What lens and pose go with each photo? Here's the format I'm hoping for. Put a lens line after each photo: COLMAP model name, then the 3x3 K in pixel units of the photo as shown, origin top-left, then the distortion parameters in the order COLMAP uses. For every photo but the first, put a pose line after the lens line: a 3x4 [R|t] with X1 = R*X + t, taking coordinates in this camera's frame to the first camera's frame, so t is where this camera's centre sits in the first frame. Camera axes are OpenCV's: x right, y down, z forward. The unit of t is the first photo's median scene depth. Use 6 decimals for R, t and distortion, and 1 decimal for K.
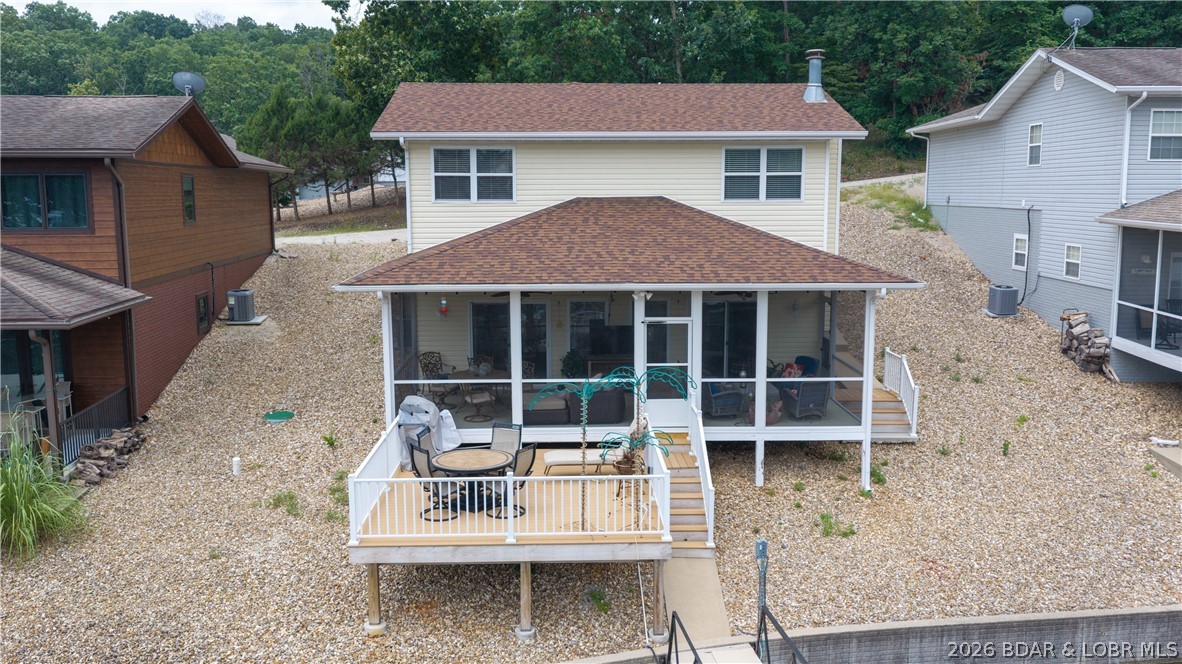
lens RADIAL K [[976.3, 0, 592.9], [0, 976.3, 328.8], [0, 0, 1]] dist [0.036271, -0.073109]
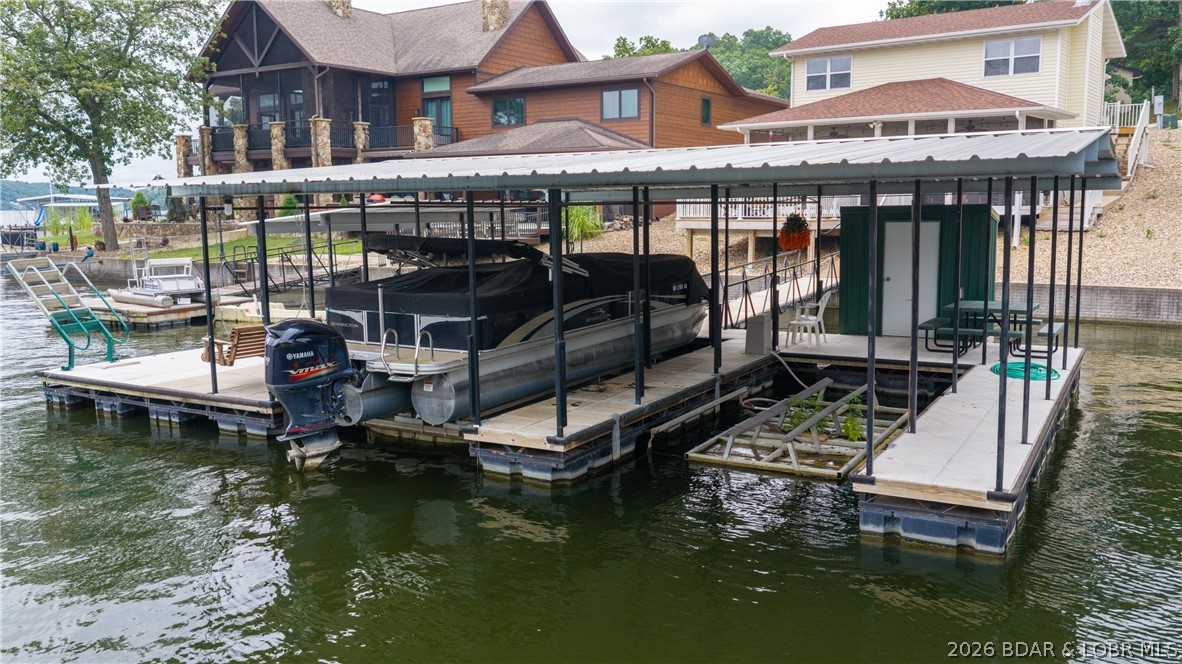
lens RADIAL K [[976.3, 0, 592.9], [0, 976.3, 328.8], [0, 0, 1]] dist [0.036271, -0.073109]
pose [[0.775560, 0.077947, -0.626444, 0.647844], [-0.084572, 0.996231, 0.019256, 0.278475], [0.625584, 0.038045, 0.779229, -0.542334]]
